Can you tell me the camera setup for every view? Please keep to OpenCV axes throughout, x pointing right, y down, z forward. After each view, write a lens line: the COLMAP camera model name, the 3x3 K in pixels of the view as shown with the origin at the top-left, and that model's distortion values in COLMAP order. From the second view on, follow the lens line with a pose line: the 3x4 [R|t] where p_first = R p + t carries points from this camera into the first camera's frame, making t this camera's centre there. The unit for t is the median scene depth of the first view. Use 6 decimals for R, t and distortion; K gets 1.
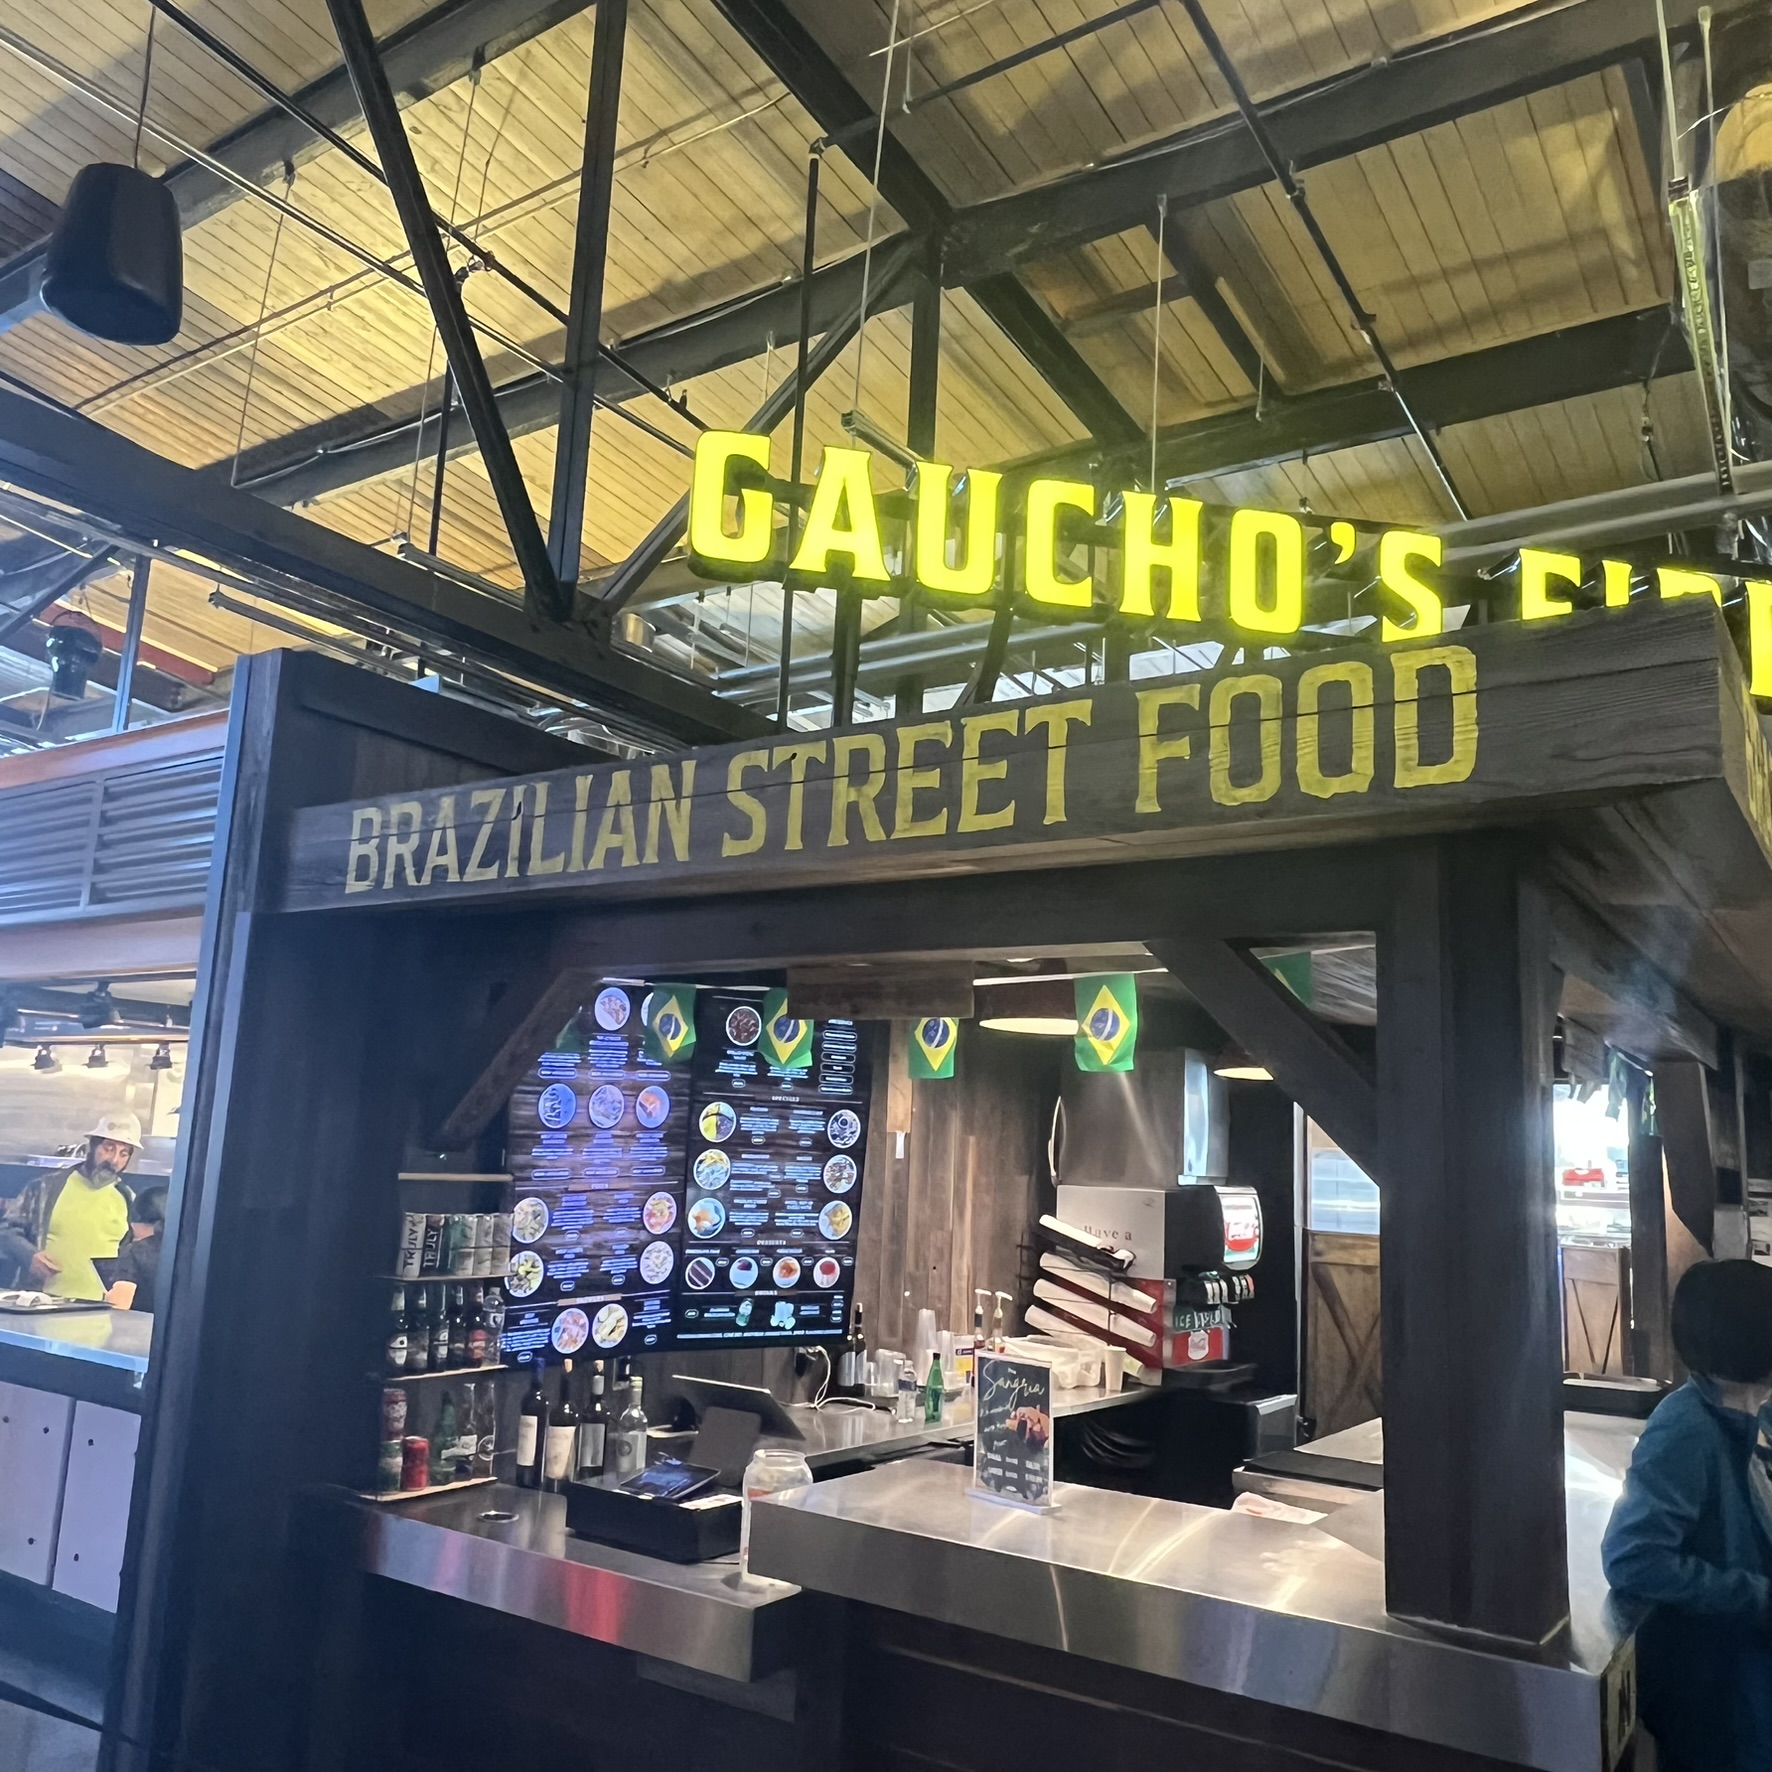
lens RADIAL K [[1509.3, 0, 886.0], [0, 1509.3, 886.0], [0, 0, 1]] dist [0.003947, -0.000934]
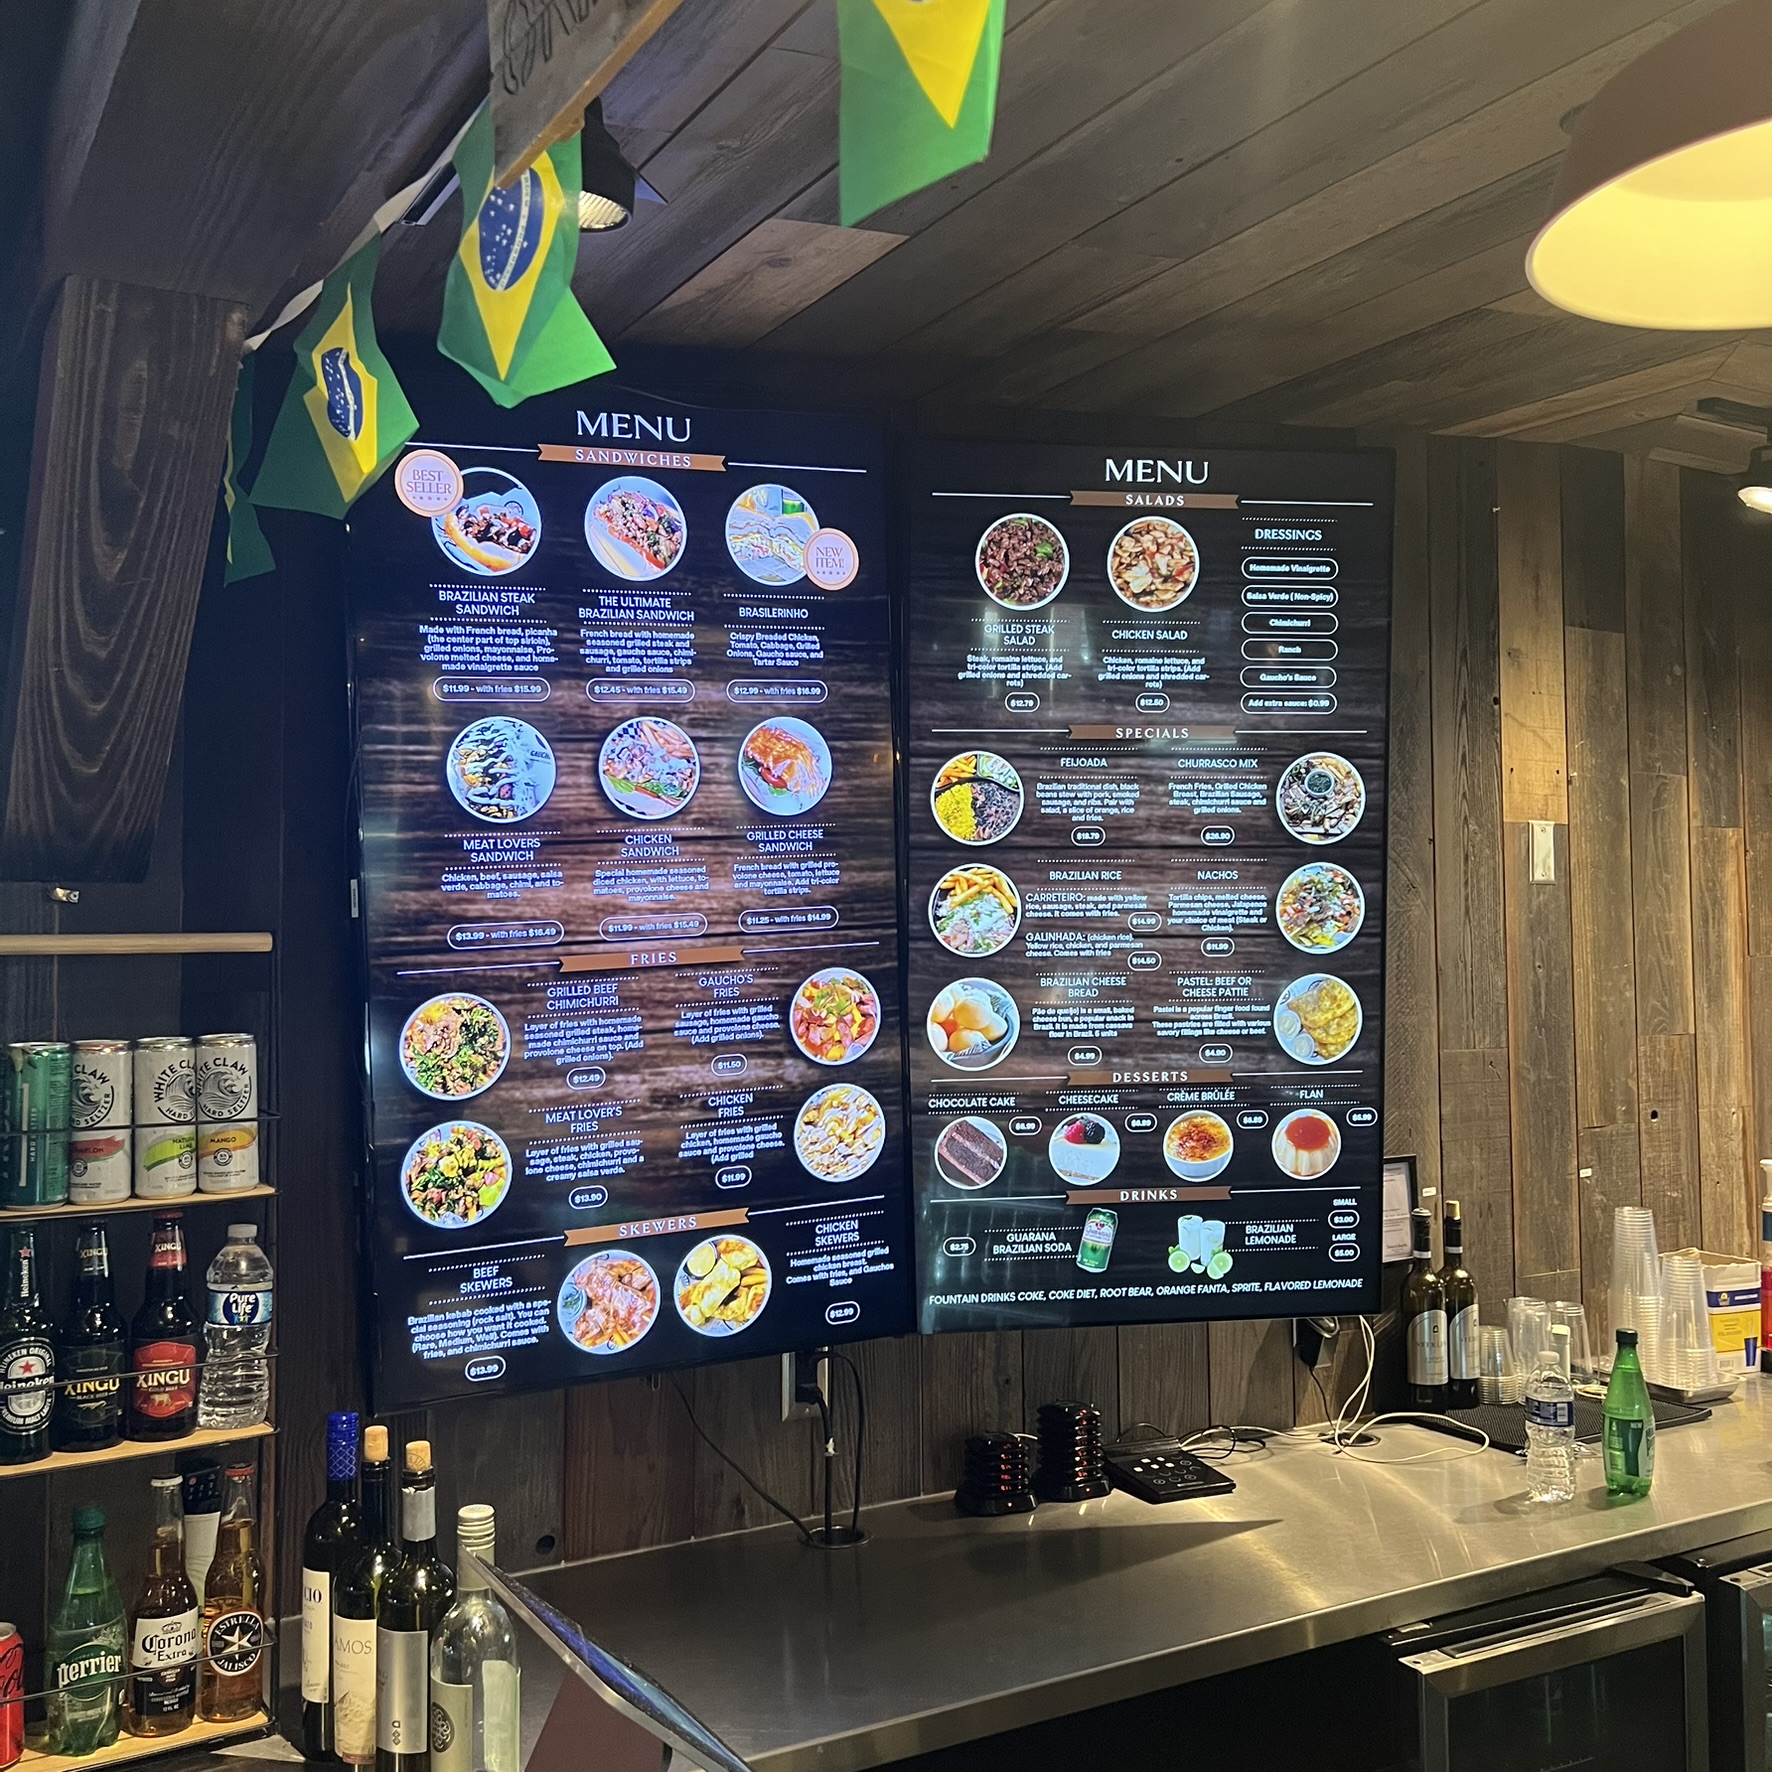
lens RADIAL K [[1780.0, 0, 889.4], [0, 1780.0, 862.1], [0, 0, 1]] dist [0.123952, -0.270719]
pose [[0.907488, -0.072310, -0.413807, 0.068166], [0.122921, 0.987666, 0.096981, 0.122592], [0.401691, -0.138875, 0.905184, 0.540186]]
